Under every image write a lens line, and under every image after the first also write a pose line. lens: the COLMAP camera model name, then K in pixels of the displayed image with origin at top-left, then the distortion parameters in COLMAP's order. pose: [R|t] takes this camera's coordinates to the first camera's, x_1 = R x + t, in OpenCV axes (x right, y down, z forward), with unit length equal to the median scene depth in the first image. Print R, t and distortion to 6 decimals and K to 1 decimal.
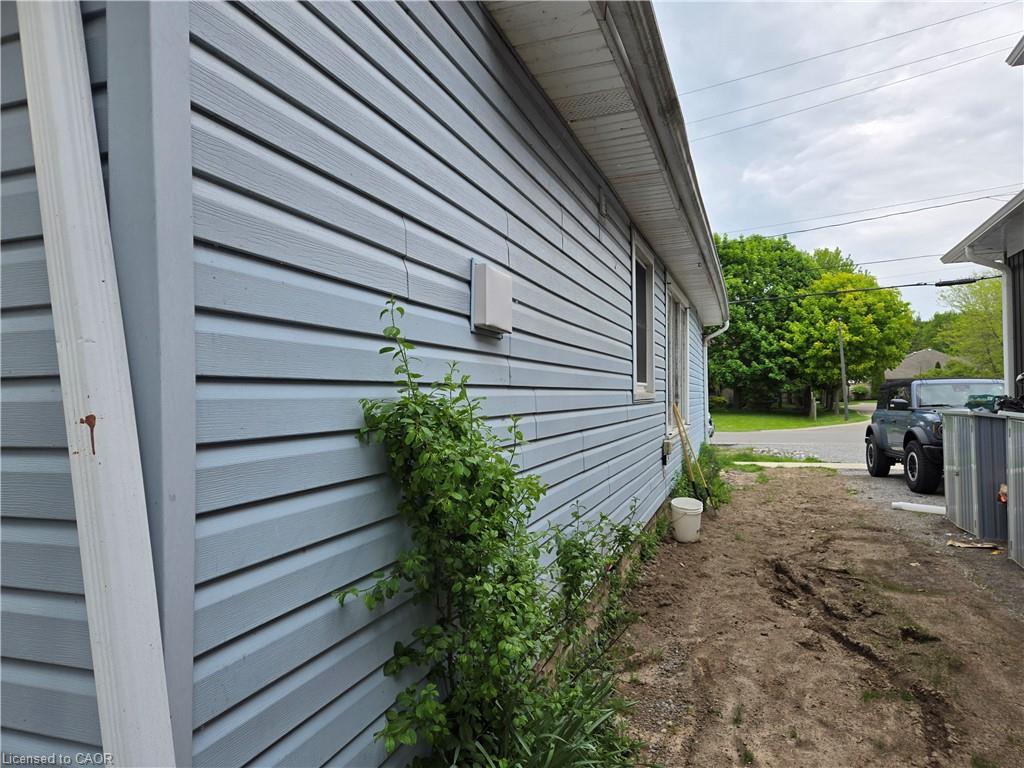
lens RADIAL K [[645.6, 0, 512.0], [0, 645.6, 384.0], [0, 0, 1]] dist [0.094961, -0.084288]
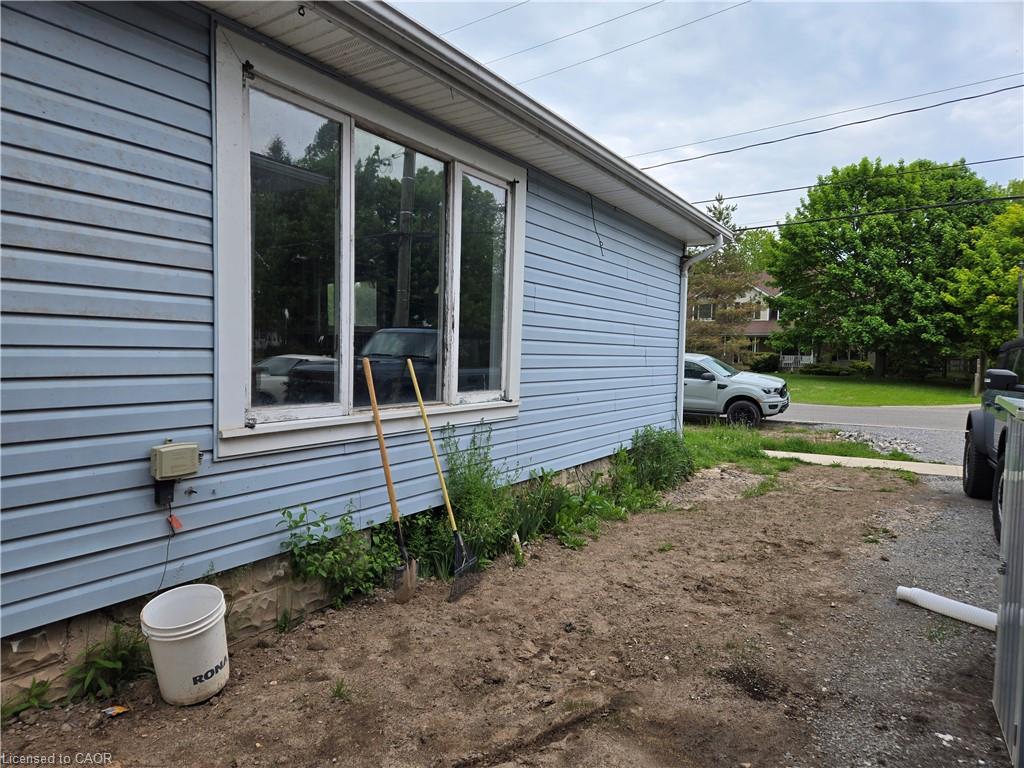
lens RADIAL K [[645.6, 0, 512.0], [0, 645.6, 384.0], [0, 0, 1]] dist [0.094961, -0.084288]
pose [[0.975058, 0.043706, -0.217604, 0.084060], [-0.028847, 0.997059, 0.071002, 0.002115], [0.220067, -0.062954, 0.973451, 0.101550]]
